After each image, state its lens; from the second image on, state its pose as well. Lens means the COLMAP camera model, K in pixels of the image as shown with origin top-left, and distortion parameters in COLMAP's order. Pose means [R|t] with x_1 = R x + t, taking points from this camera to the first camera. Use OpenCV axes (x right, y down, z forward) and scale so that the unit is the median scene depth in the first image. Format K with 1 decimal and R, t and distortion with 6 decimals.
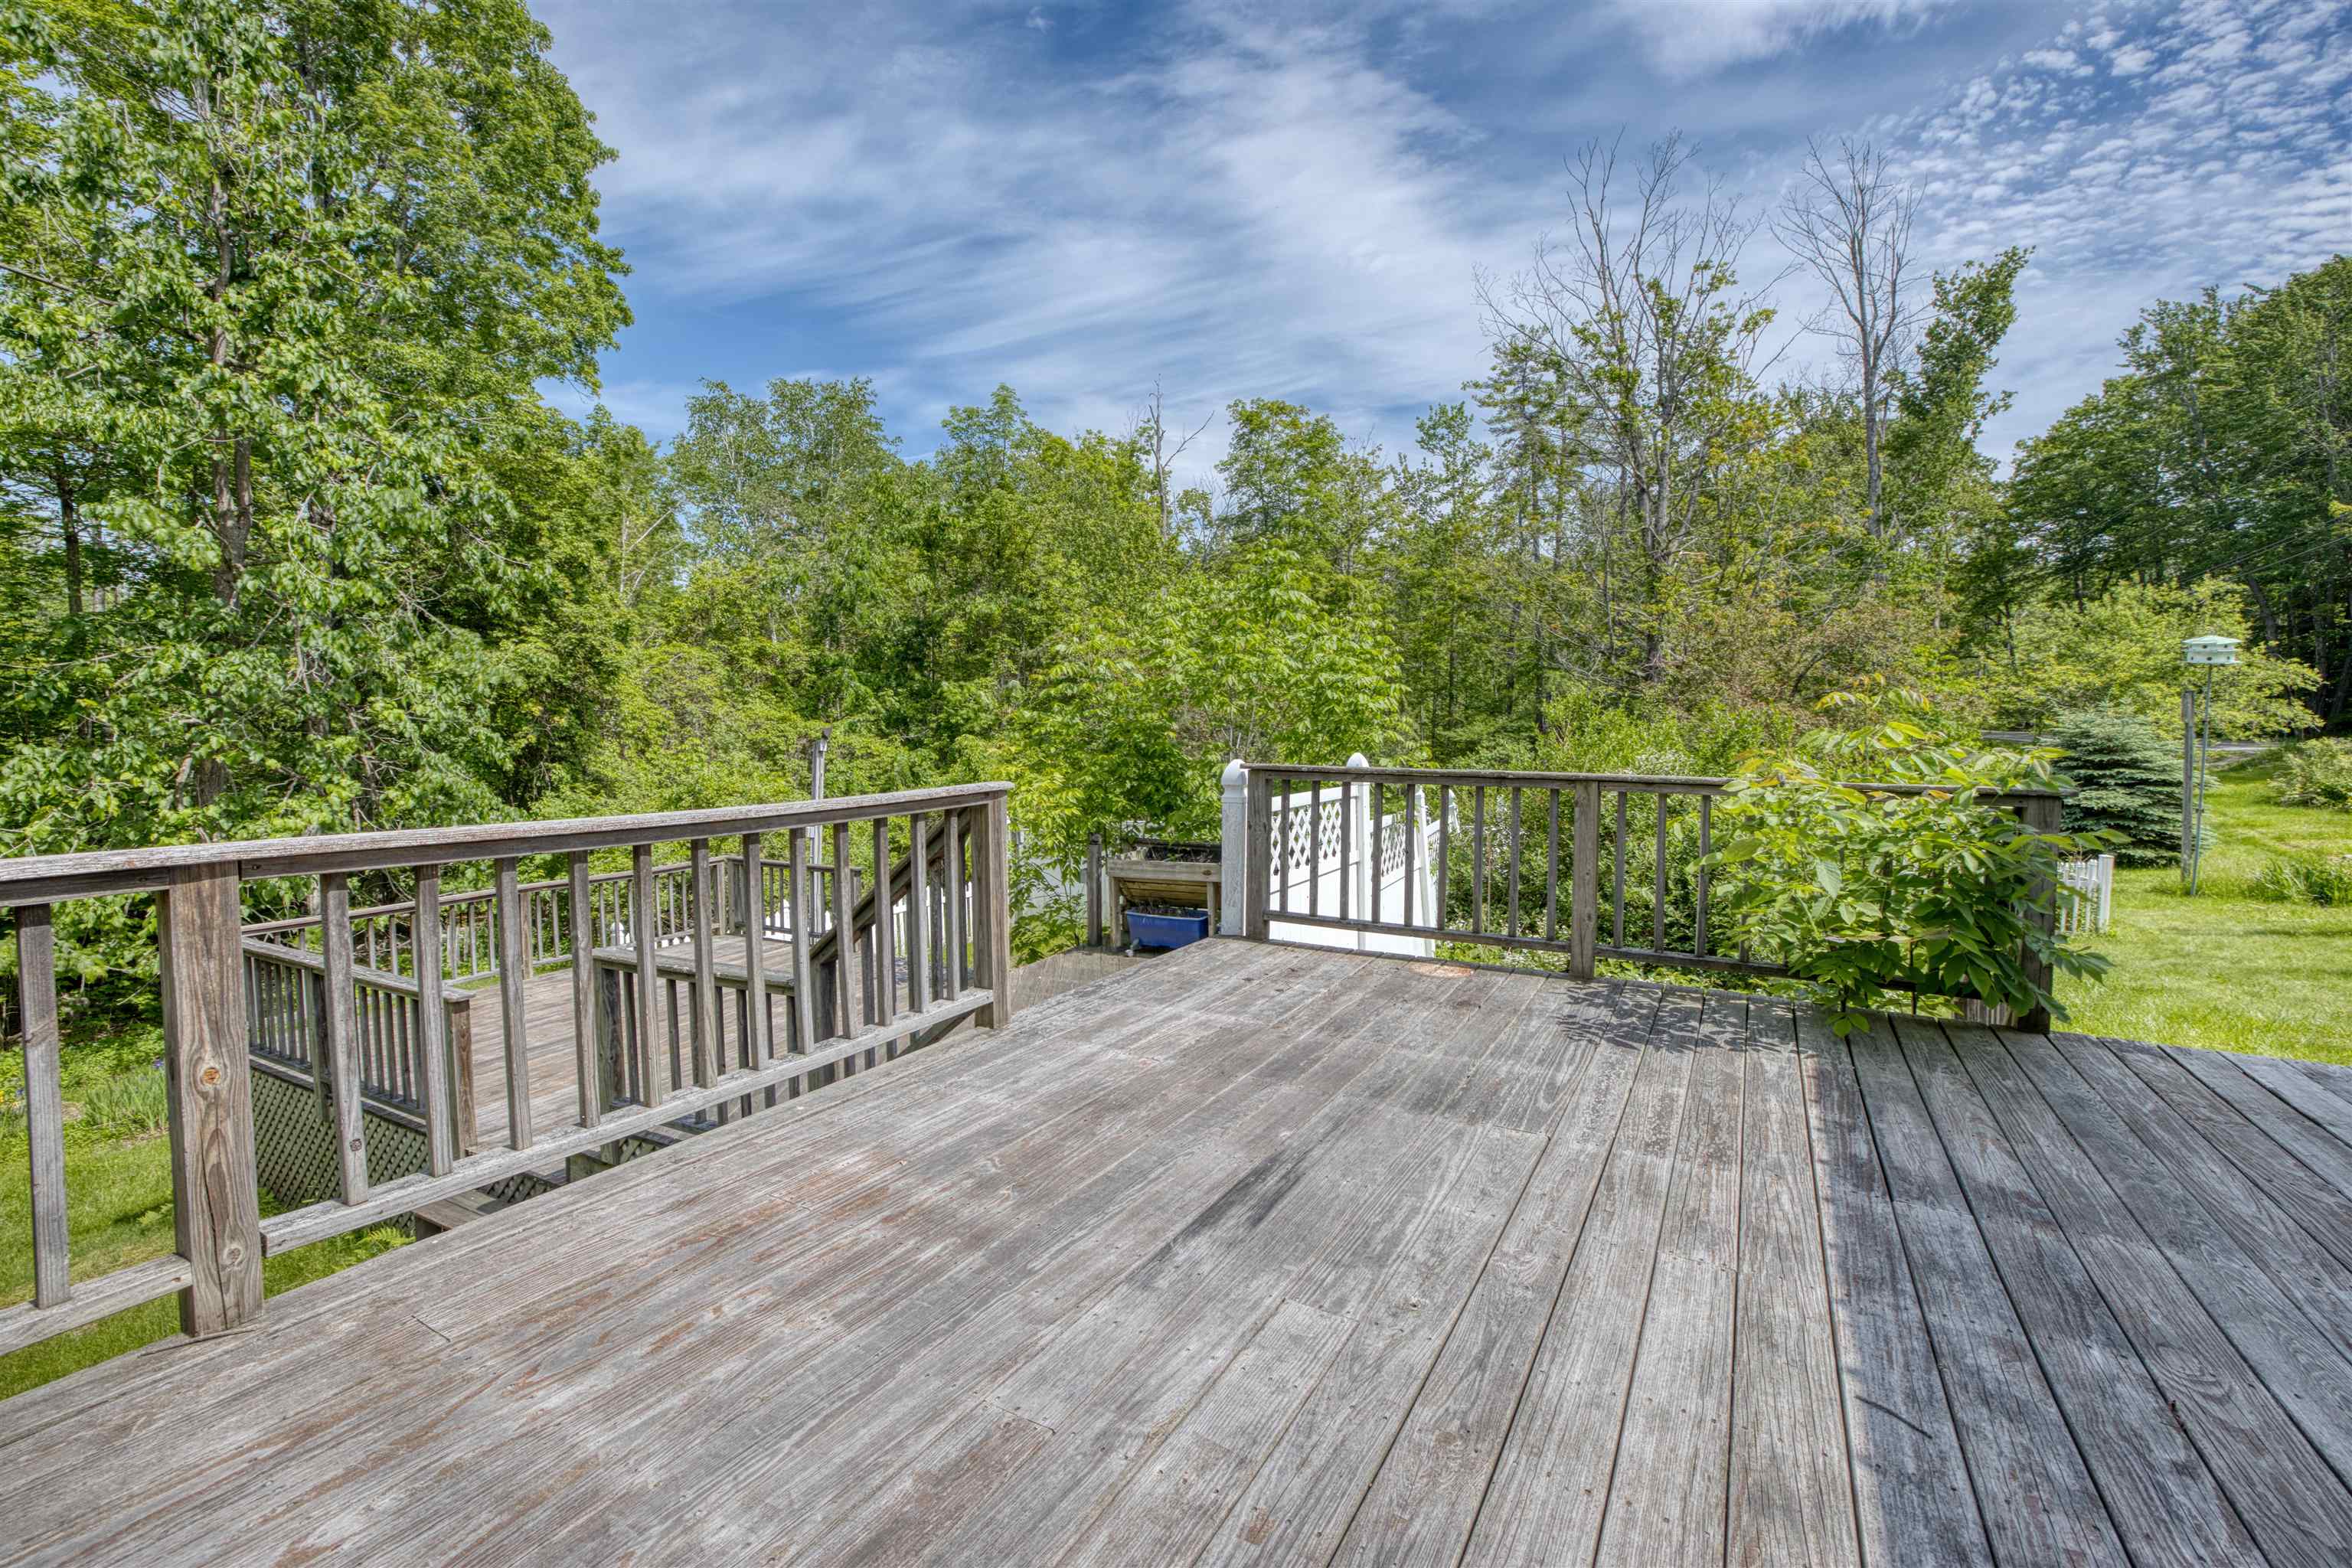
lens RADIAL K [[1015.4, 0, 1188.5], [0, 1015.4, 783.2], [0, 0, 1]] dist [-0.027531, 0.010893]
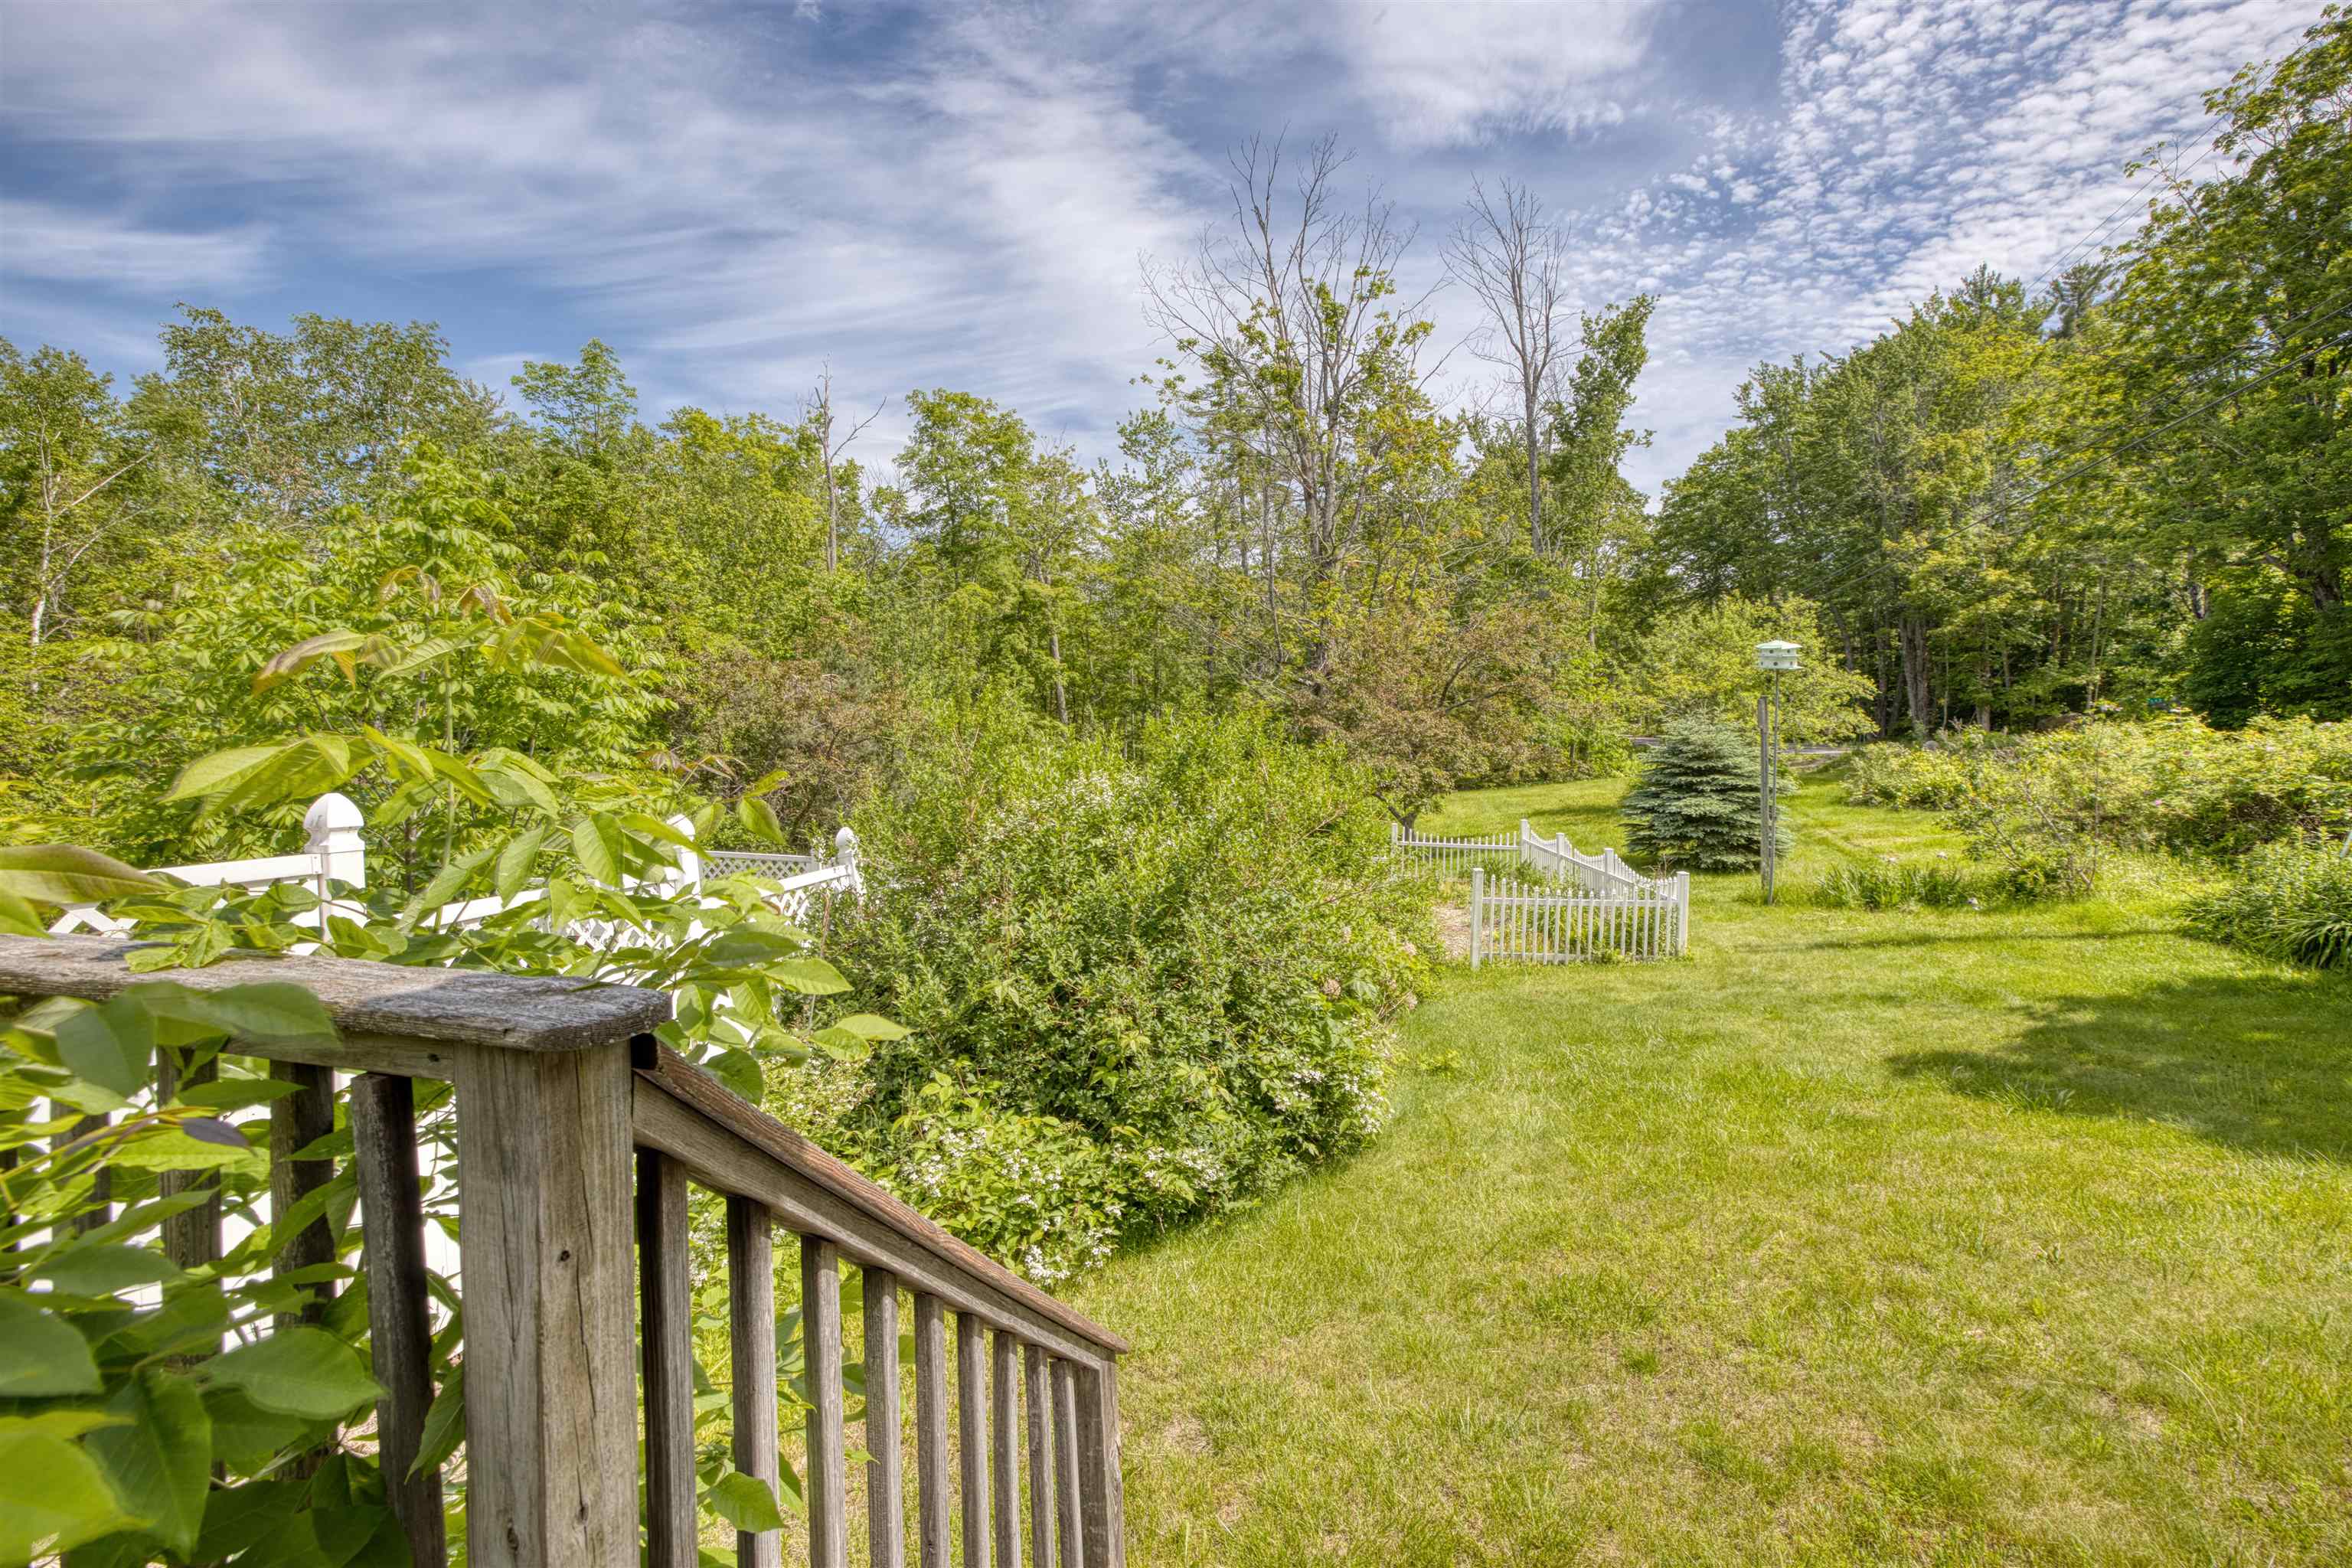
lens RADIAL K [[1013.8, 0, 1190.0], [0, 1013.8, 792.7], [0, 0, 1]] dist [-0.037205, 0.014734]
pose [[0.971763, -0.022784, 0.234855, 0.100951], [0.023724, 0.999718, -0.001179, -0.004501], [-0.234762, 0.006718, 0.972030, 0.078714]]
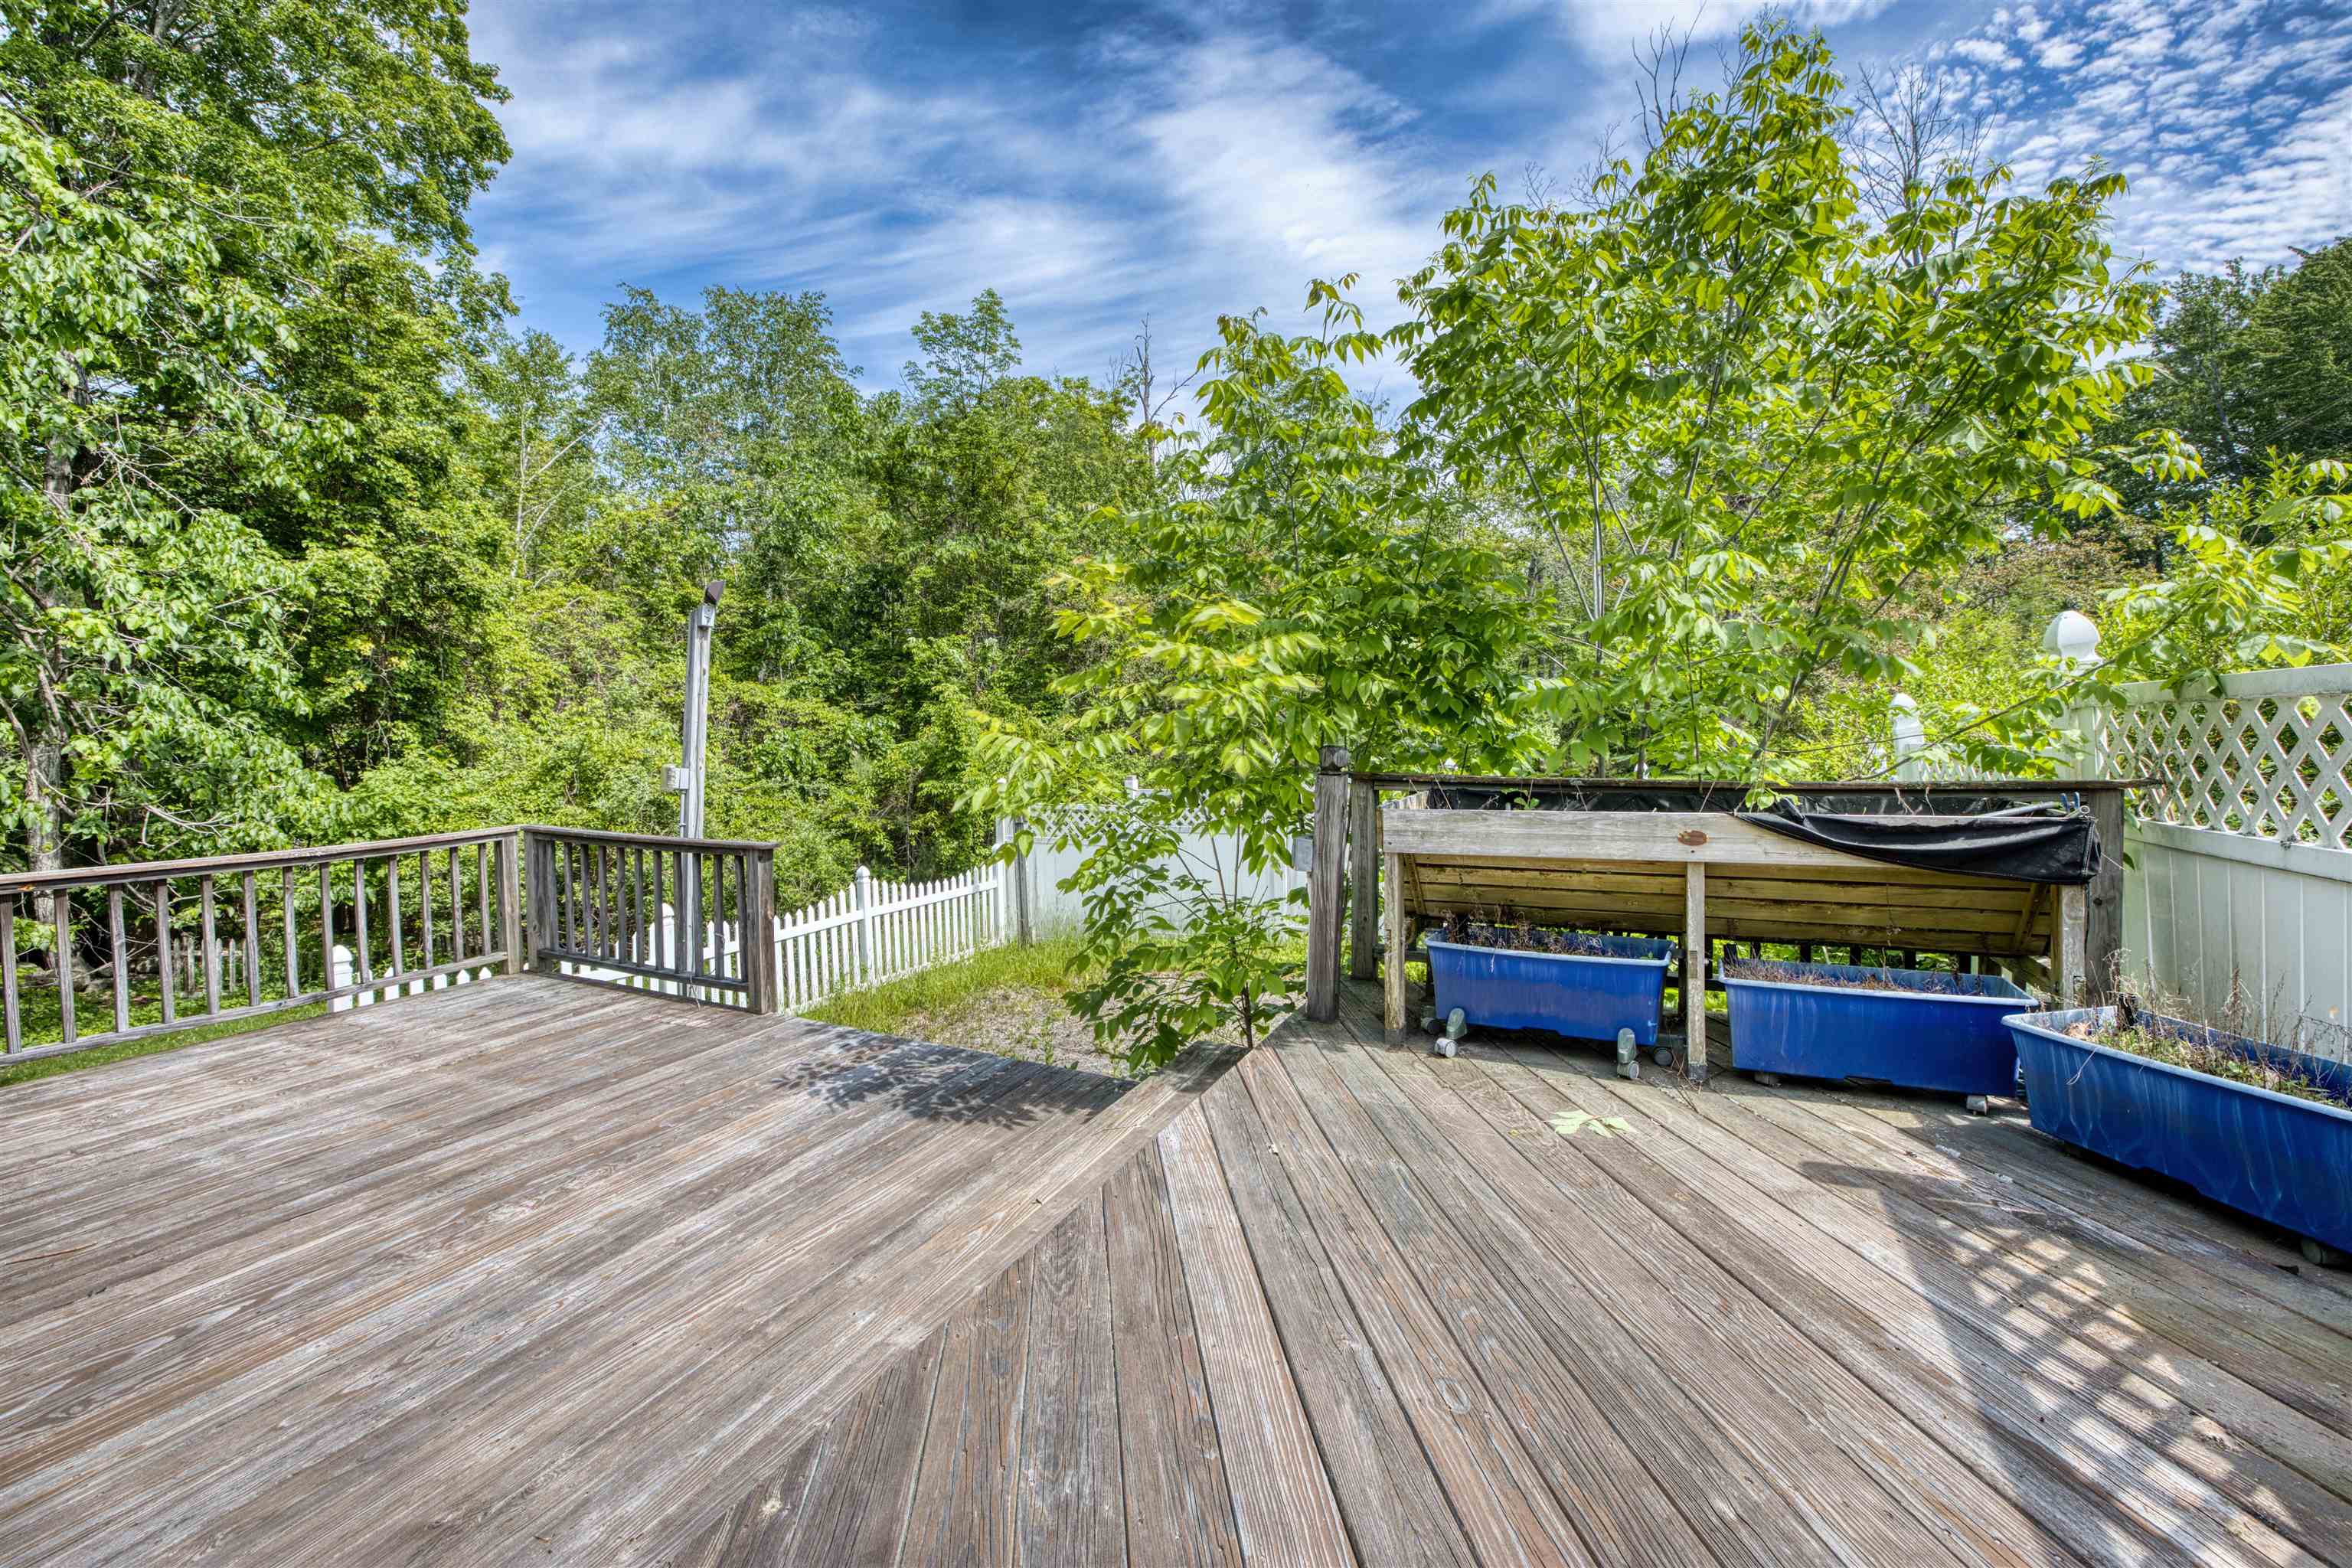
lens RADIAL K [[996.0, 0, 1192.5], [0, 996.0, 777.3], [0, 0, 1]] dist [-0.041983, 0.007609]
pose [[0.998991, 0.002109, 0.044854, -0.043517], [-0.002003, 0.999995, -0.002406, 0.016836], [-0.044859, 0.002314, 0.998991, 0.173158]]
